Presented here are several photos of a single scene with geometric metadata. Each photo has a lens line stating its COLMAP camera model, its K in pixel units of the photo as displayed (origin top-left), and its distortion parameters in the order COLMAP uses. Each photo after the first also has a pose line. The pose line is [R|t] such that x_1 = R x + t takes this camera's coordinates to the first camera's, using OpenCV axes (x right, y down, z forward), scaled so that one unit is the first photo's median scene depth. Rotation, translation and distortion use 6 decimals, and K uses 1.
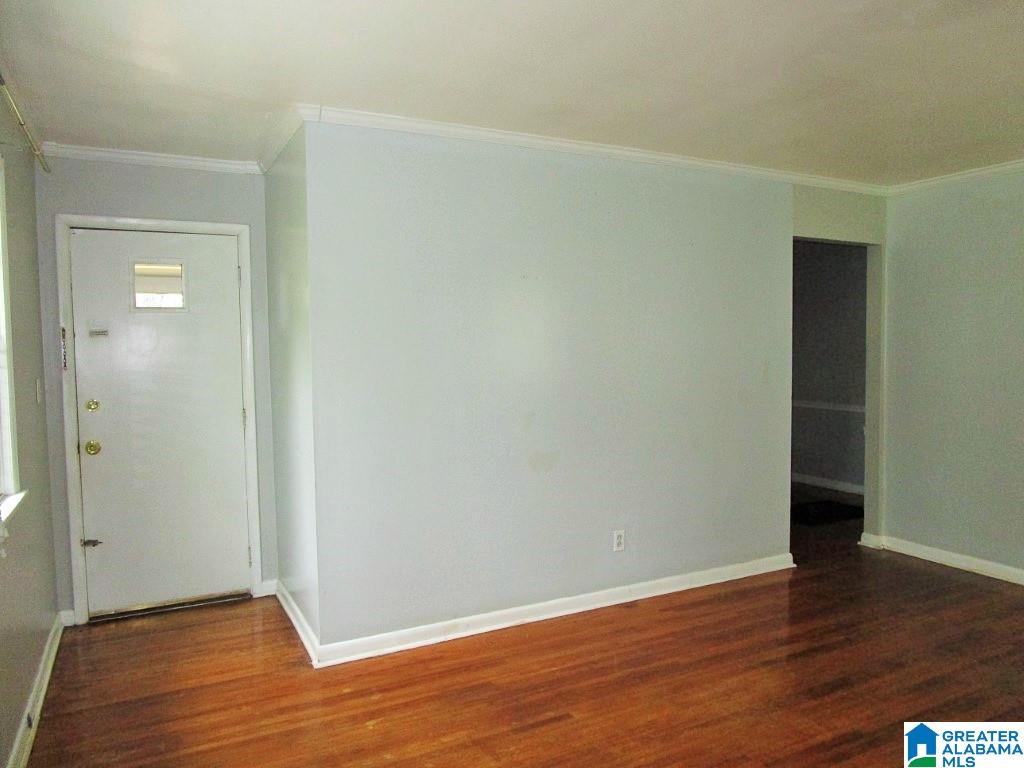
lens RADIAL K [[735.2, 0, 517.3], [0, 735.2, 387.0], [0, 0, 1]] dist [-0.027177, 0.008288]
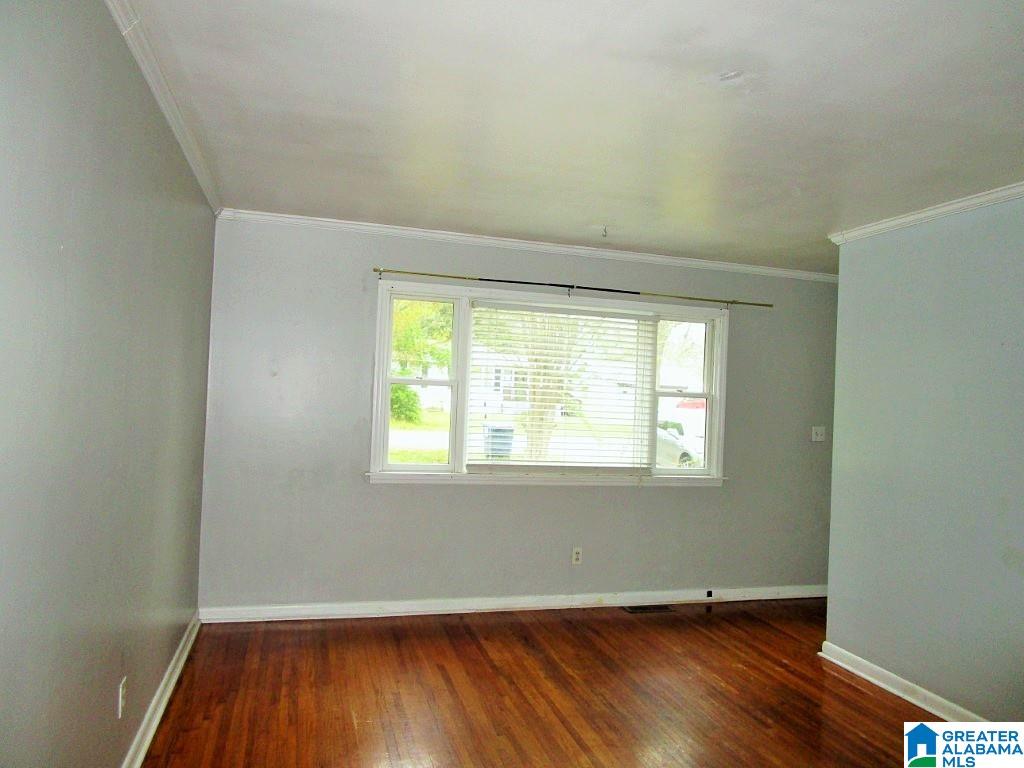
lens RADIAL K [[735.2, 0, 510.5], [0, 735.2, 382.8], [0, 0, 1]] dist [-0.027177, 0.008288]
pose [[-0.191126, -0.003445, -0.981560, 1.250727], [-0.107916, 0.994006, 0.017524, -0.071074], [0.975615, 0.109275, -0.190352, 0.733755]]
